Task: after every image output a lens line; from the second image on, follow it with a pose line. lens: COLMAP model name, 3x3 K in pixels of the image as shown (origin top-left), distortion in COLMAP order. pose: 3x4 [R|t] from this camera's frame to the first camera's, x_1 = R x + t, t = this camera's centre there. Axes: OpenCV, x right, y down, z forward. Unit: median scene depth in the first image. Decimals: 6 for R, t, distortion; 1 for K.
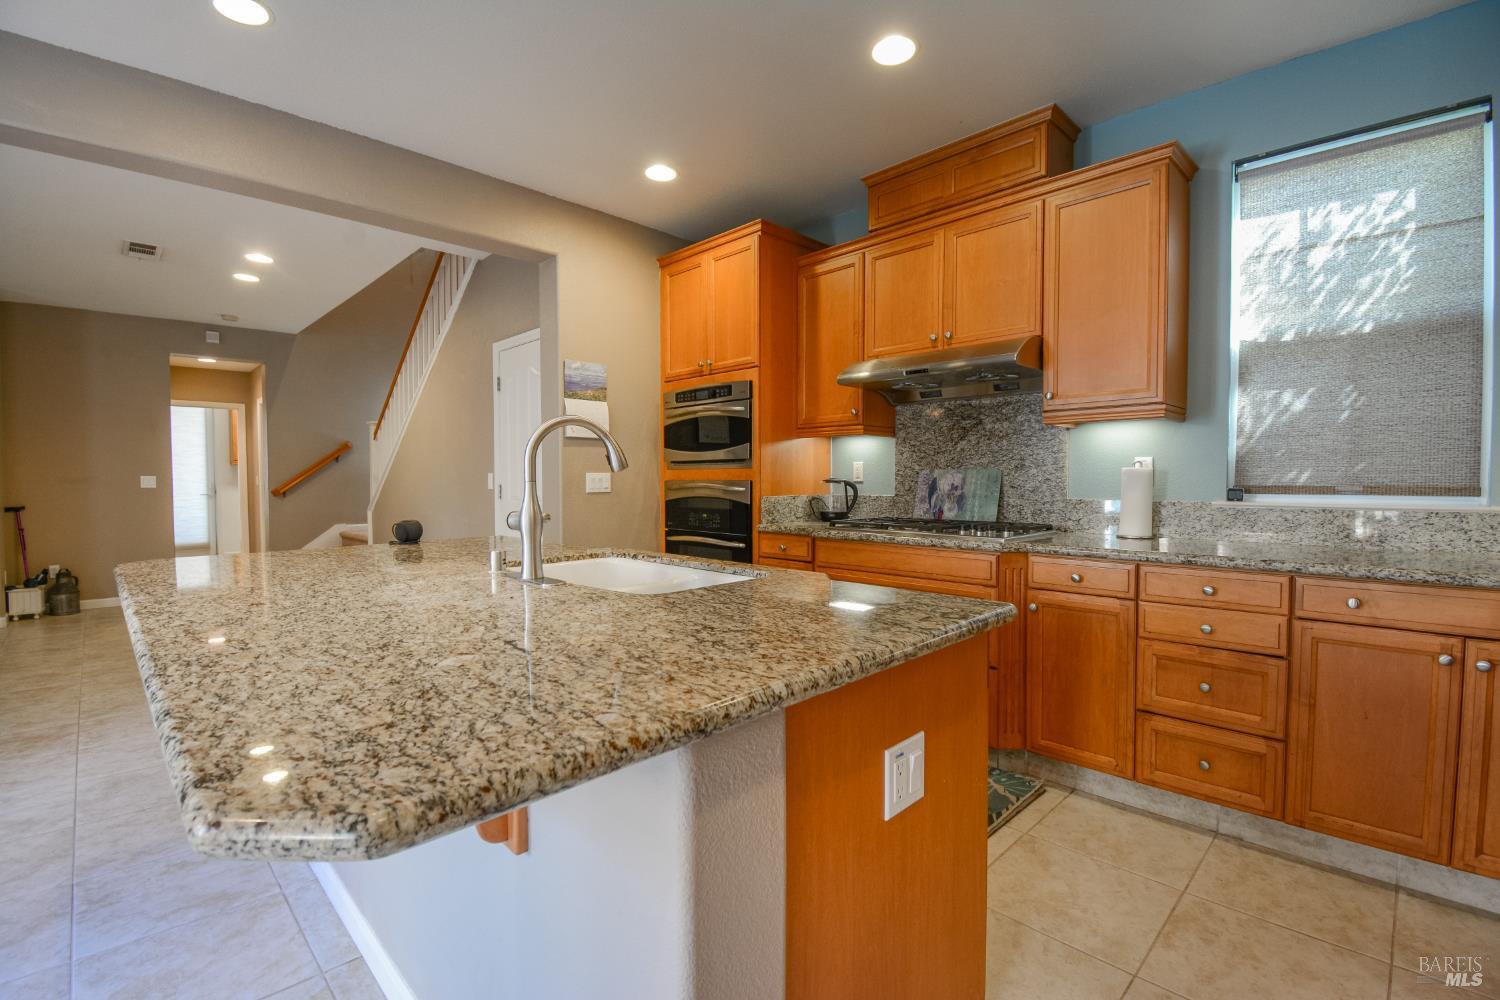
lens RADIAL K [[664.4, 0, 751.1], [0, 664.4, 500.6], [0, 0, 1]] dist [0.017347, -0.024819]
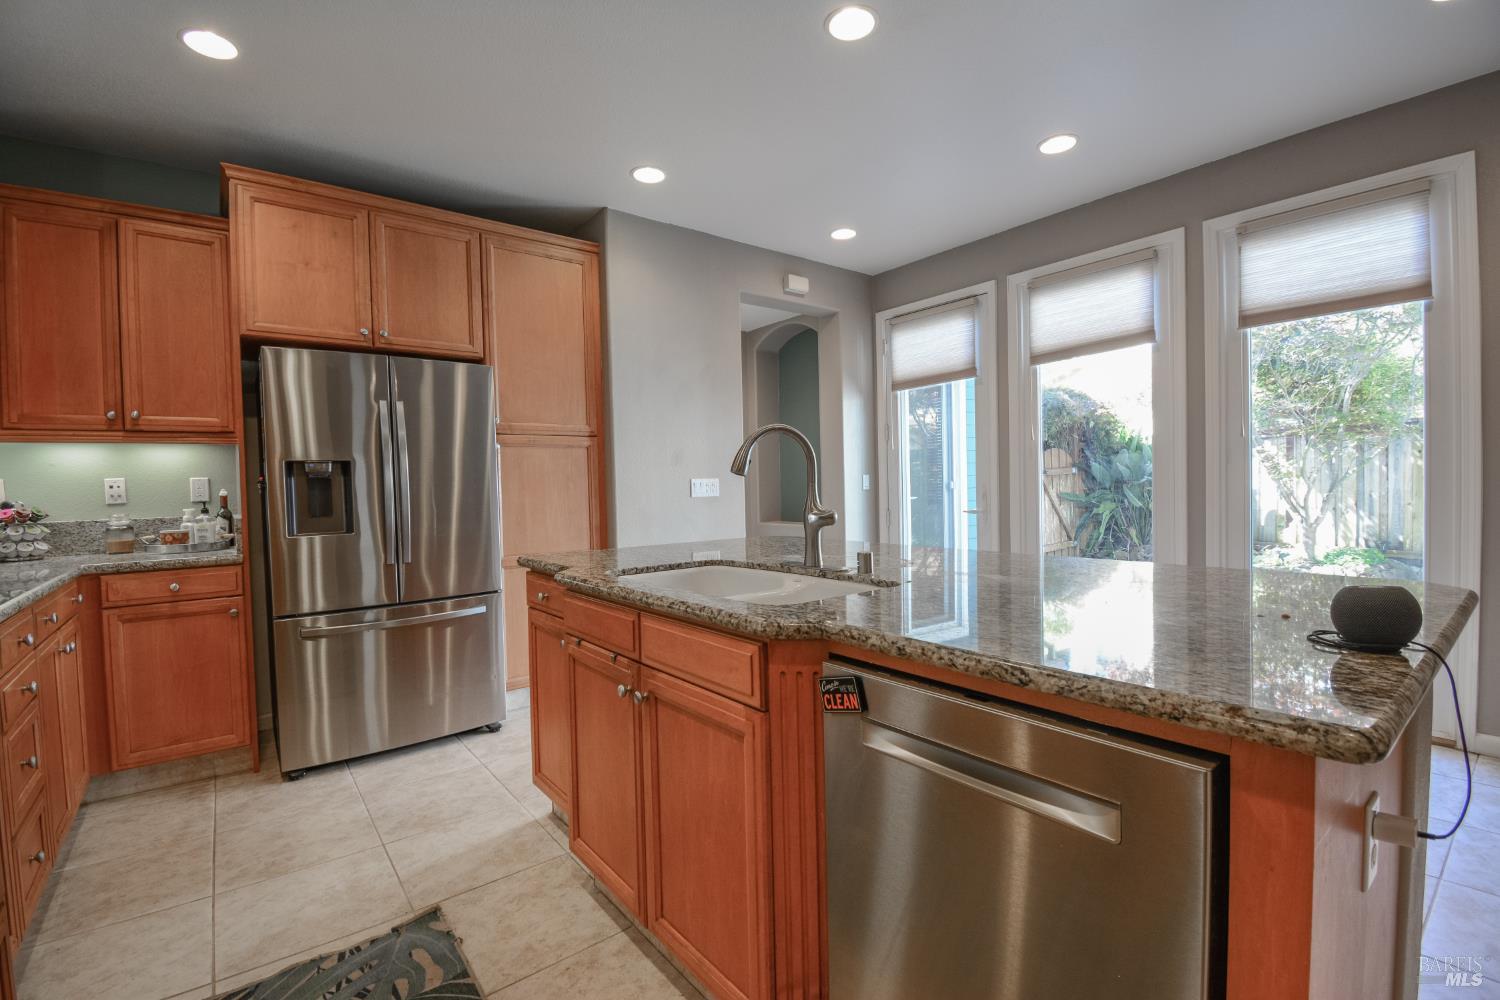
lens RADIAL K [[664.4, 0, 751.1], [0, 664.4, 500.6], [0, 0, 1]] dist [0.017347, -0.024819]
pose [[-0.993243, 0.022266, 0.113900, -0.182151], [0.029331, 0.997723, 0.060732, -0.036905], [-0.112288, 0.063662, -0.991634, 1.102550]]
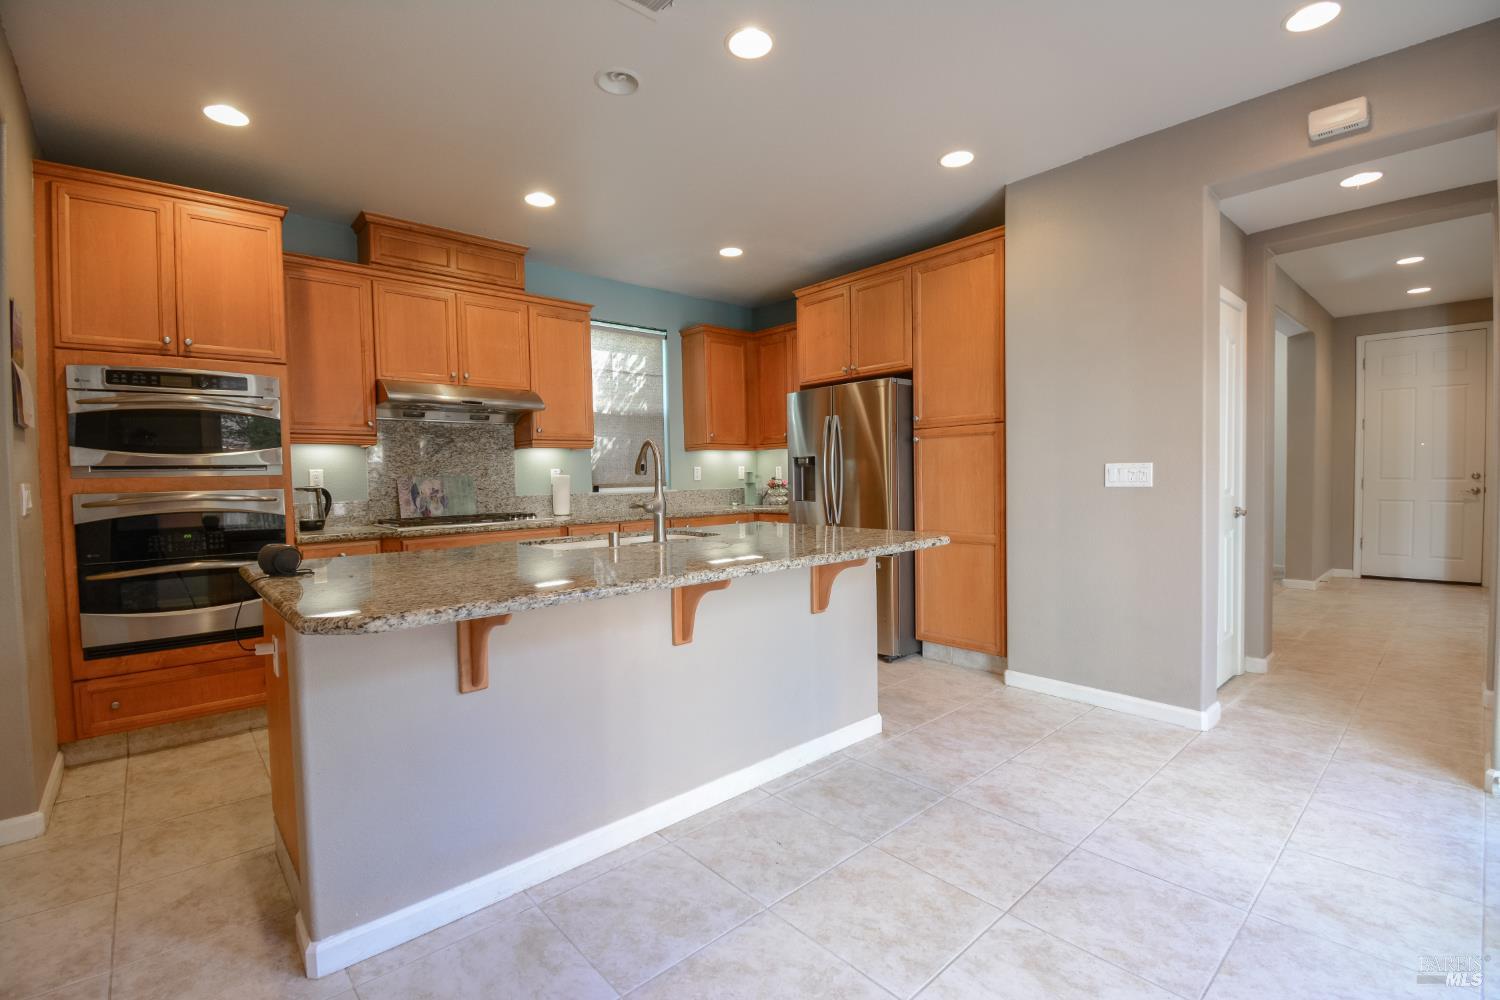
lens RADIAL K [[664.4, 0, 751.1], [0, 664.4, 500.6], [0, 0, 1]] dist [0.017347, -0.024819]
pose [[0.052212, -0.035177, 0.998016, -0.969074], [0.053890, 0.998022, 0.032358, -0.010716], [-0.997181, 0.052094, 0.054004, 0.354407]]
